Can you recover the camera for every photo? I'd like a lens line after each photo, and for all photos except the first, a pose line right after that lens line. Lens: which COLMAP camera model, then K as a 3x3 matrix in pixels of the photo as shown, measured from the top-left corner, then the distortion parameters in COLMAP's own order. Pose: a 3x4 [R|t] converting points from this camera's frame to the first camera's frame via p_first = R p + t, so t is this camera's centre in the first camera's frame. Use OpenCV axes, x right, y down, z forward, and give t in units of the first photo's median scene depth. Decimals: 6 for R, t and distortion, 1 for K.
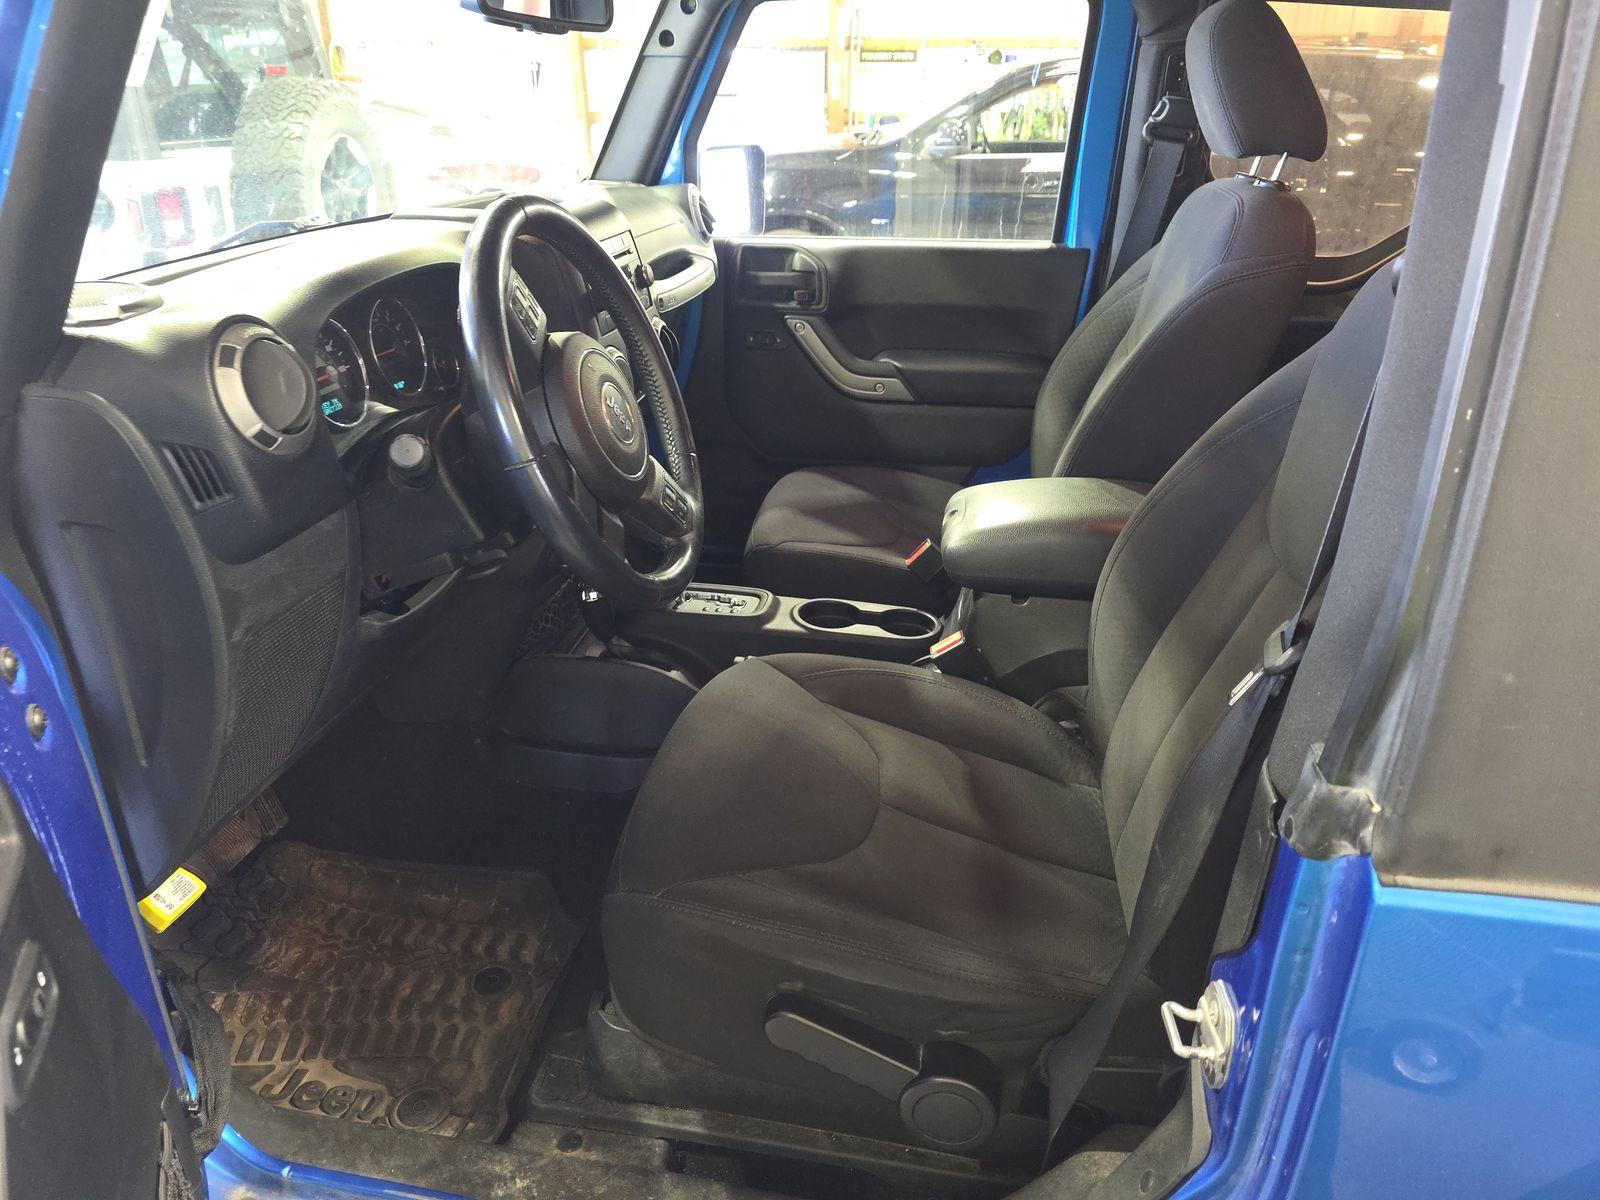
lens RADIAL K [[1093.0, 0, 801.6], [0, 1093.0, 575.8], [0, 0, 1]] dist [0.067047, -0.061074]
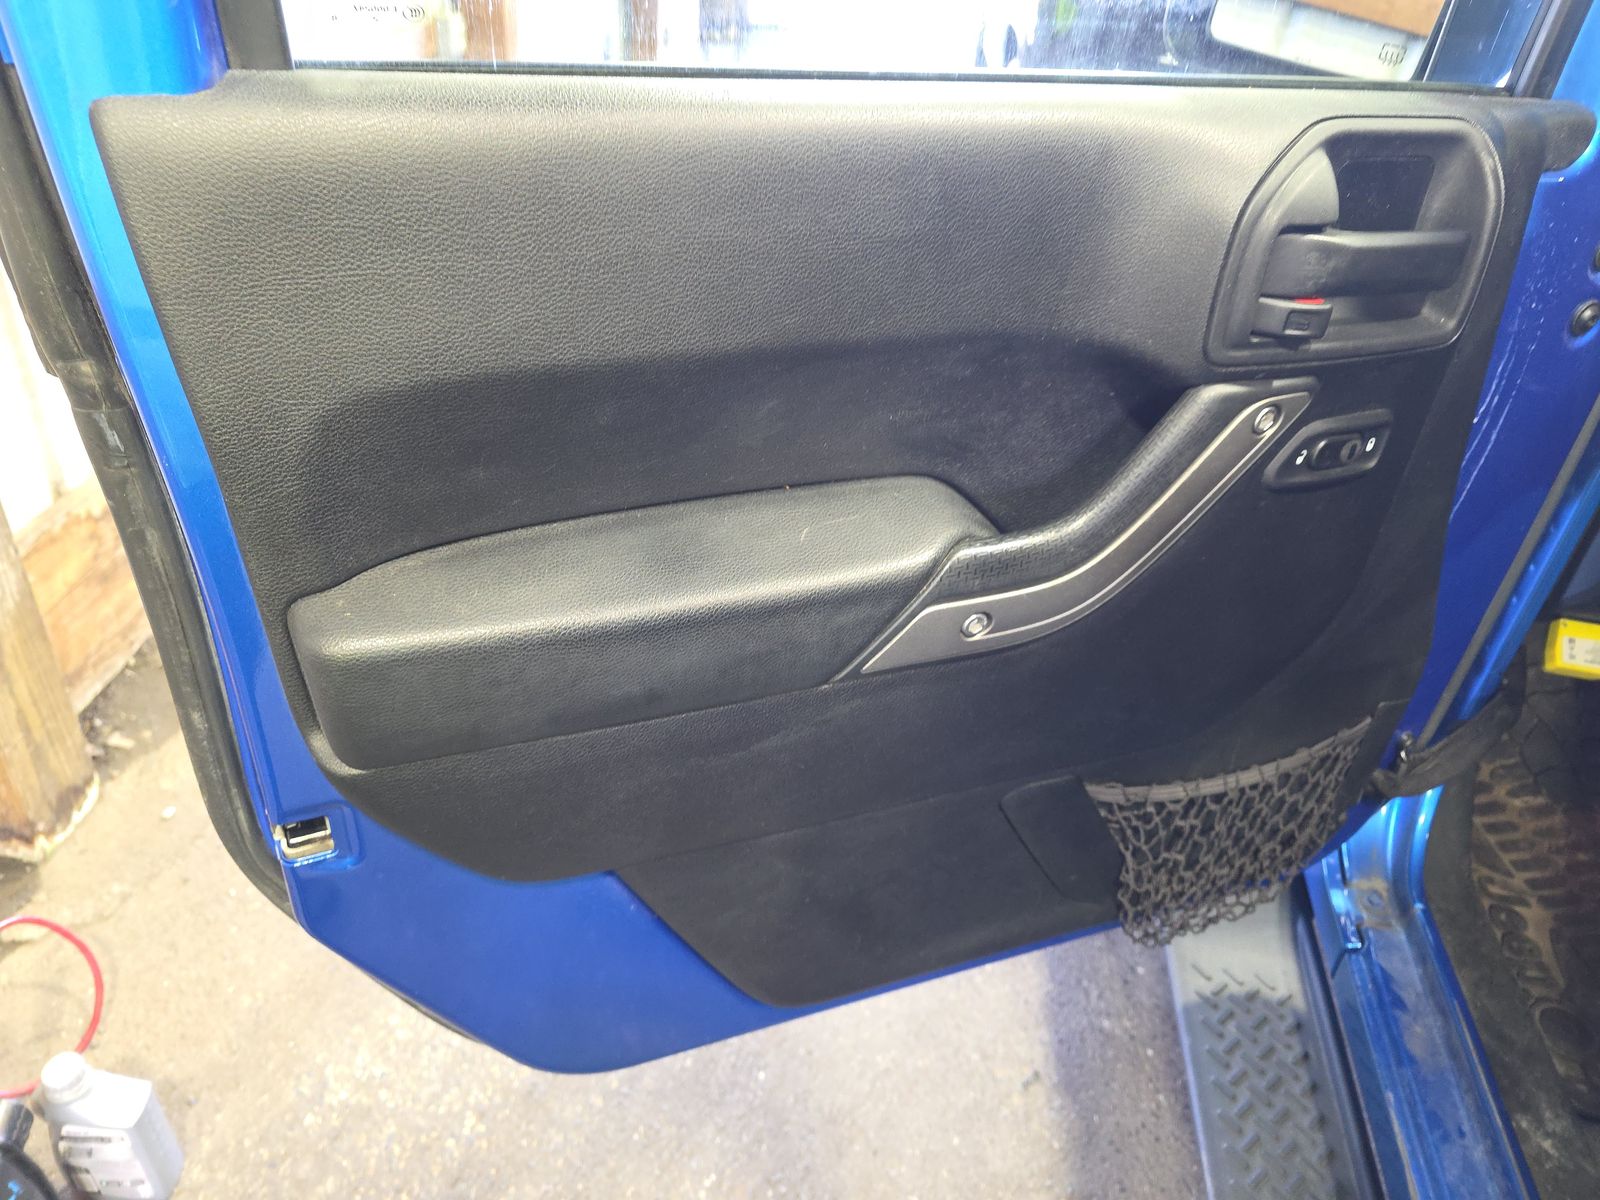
lens RADIAL K [[1093.0, 0, 801.6], [0, 1093.0, 575.8], [0, 0, 1]] dist [0.067047, -0.061074]
pose [[0.016458, 0.533745, -0.845485, 0.184310], [-0.485853, 0.743327, 0.459796, 0.124485], [0.873886, 0.403214, 0.271555, 0.134324]]
